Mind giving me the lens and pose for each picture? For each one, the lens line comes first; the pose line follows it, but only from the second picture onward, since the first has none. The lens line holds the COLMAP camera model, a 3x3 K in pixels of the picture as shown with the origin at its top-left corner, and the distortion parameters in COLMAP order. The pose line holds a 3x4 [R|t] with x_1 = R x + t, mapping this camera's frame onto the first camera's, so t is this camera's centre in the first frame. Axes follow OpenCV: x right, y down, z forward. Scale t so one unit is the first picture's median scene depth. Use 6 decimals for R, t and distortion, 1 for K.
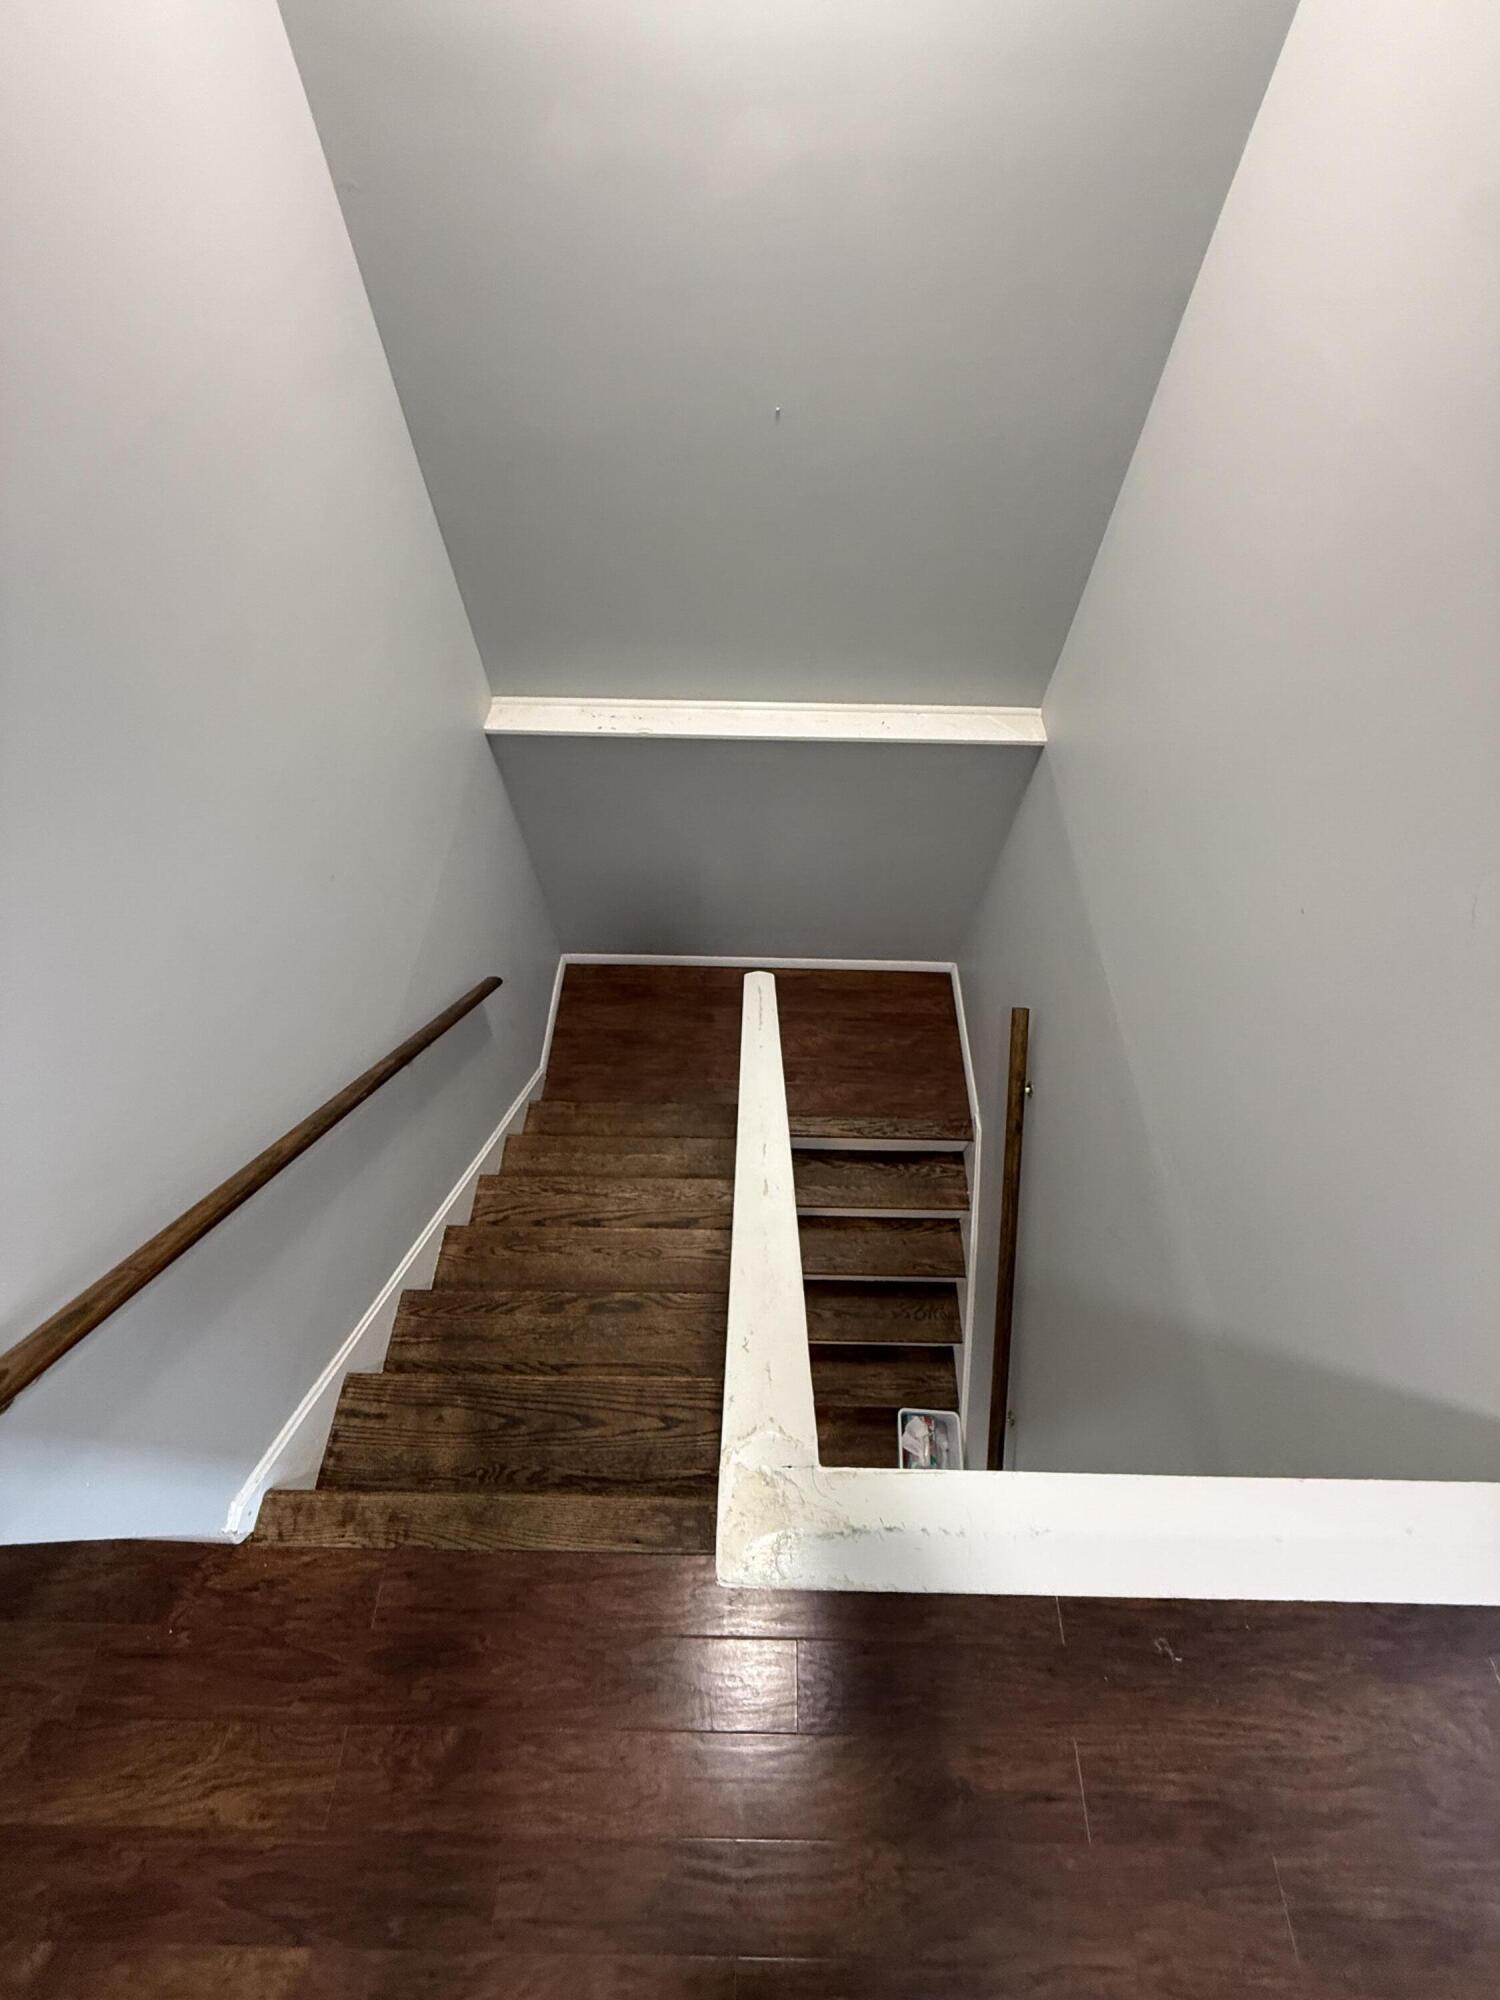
lens RADIAL K [[803.1, 0, 752.4], [0, 803.1, 1004.8], [0, 0, 1]] dist [0.000096, -0.000142]
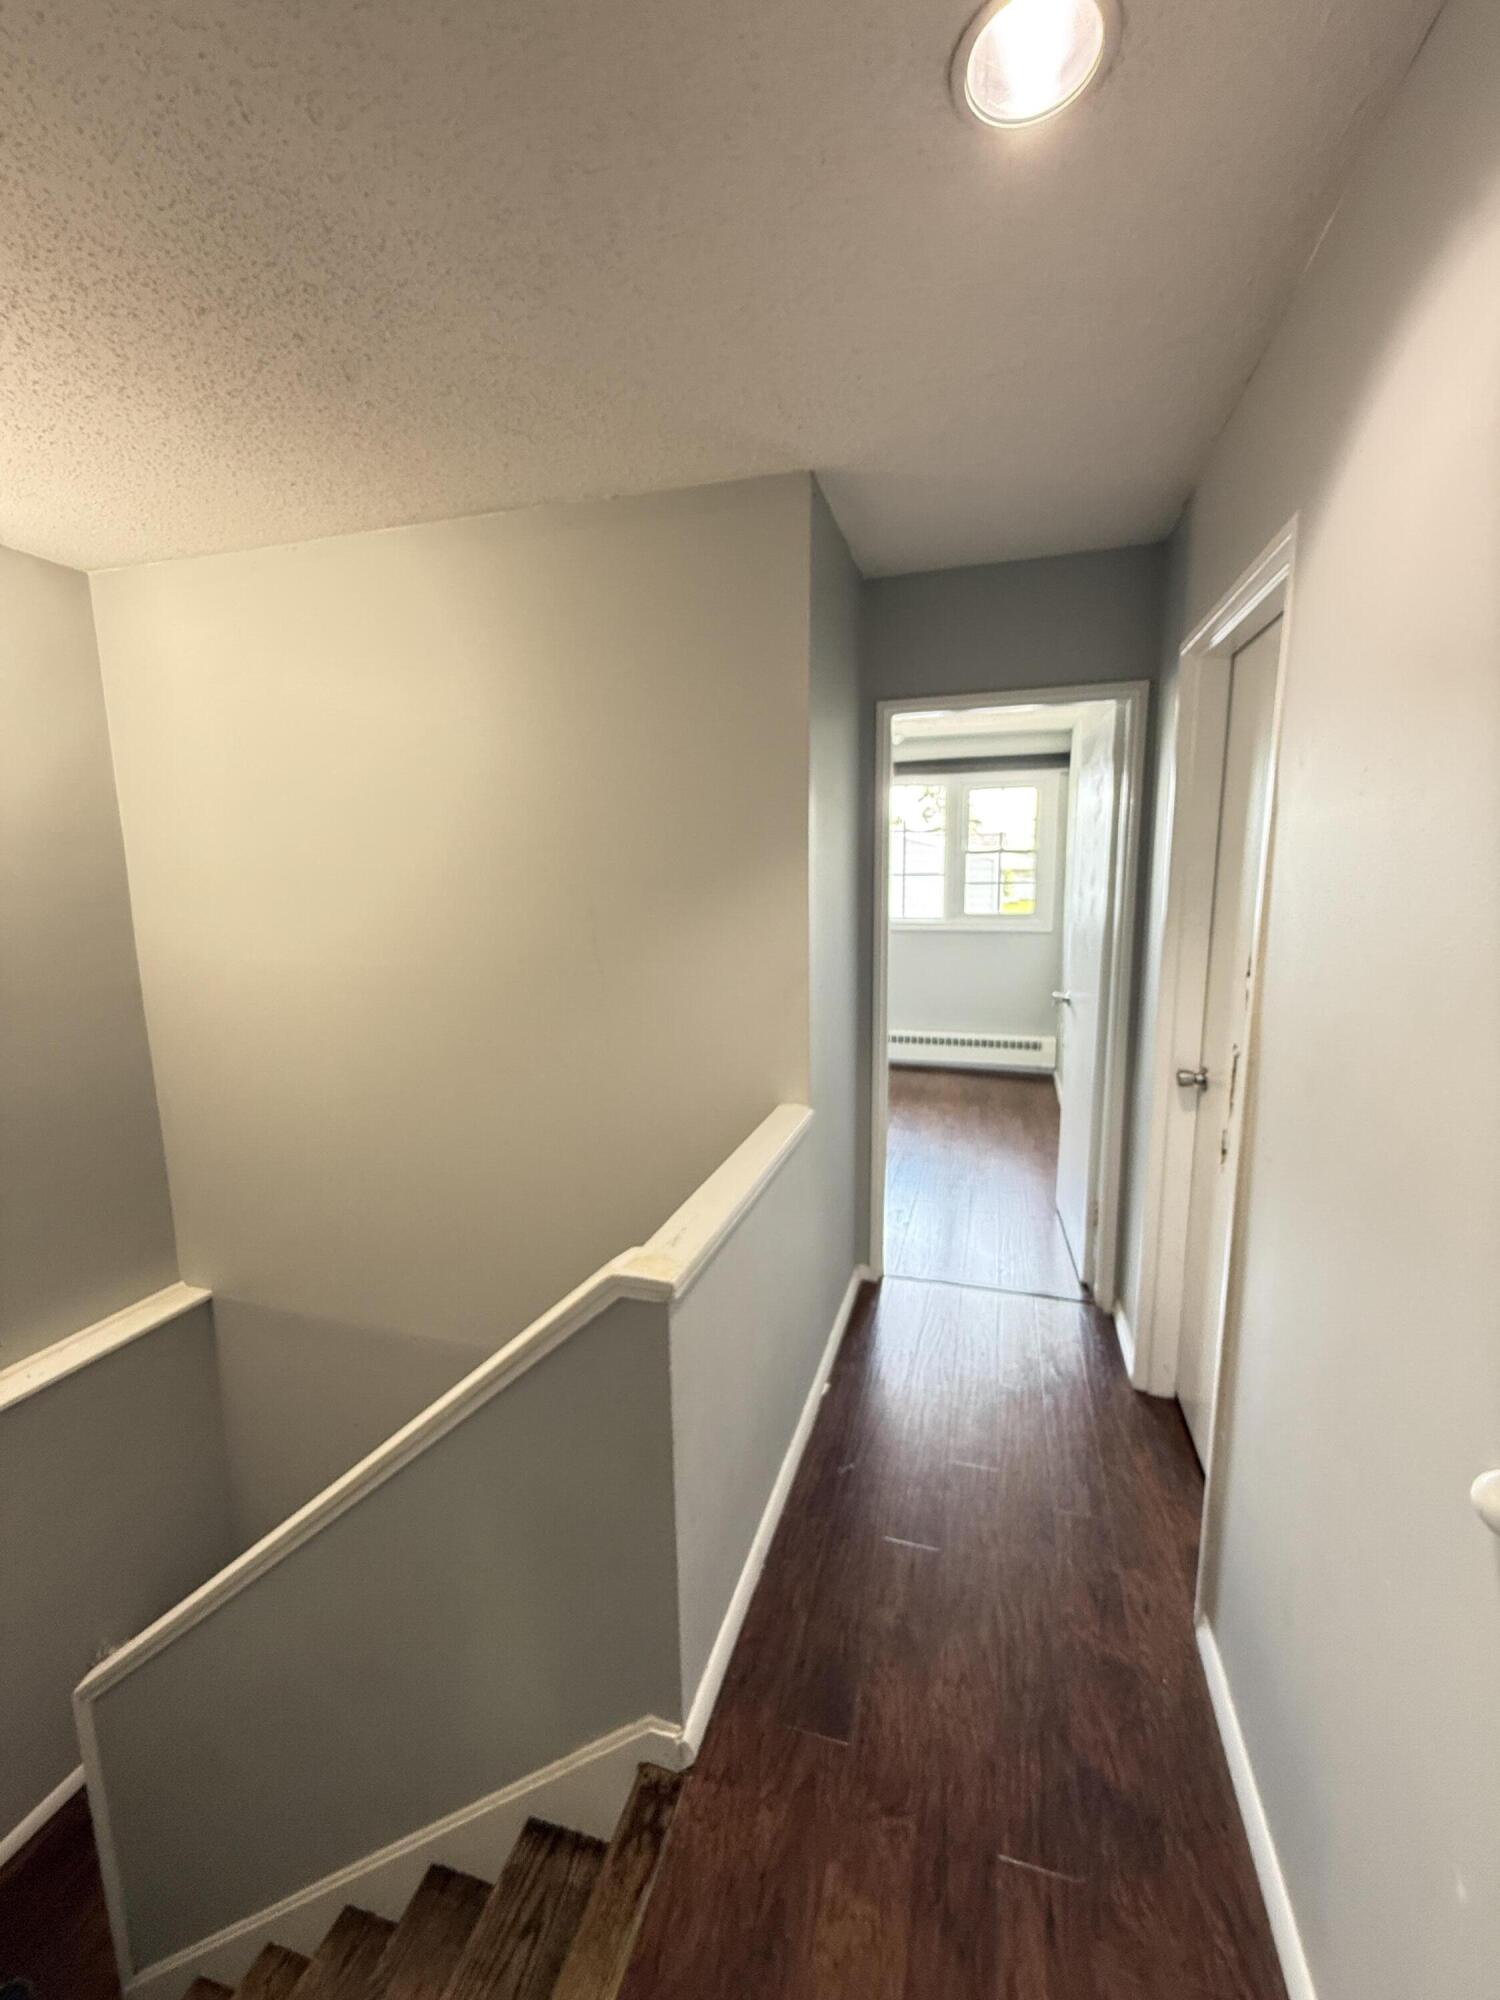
lens RADIAL K [[803.1, 0, 752.3], [0, 803.1, 996.7], [0, 0, 1]] dist [0.000096, -0.000142]
pose [[0.269900, -0.167412, 0.948223, -0.614010], [0.820058, 0.556071, -0.135243, 0.305692], [-0.504638, 0.814100, 0.287371, -0.027322]]
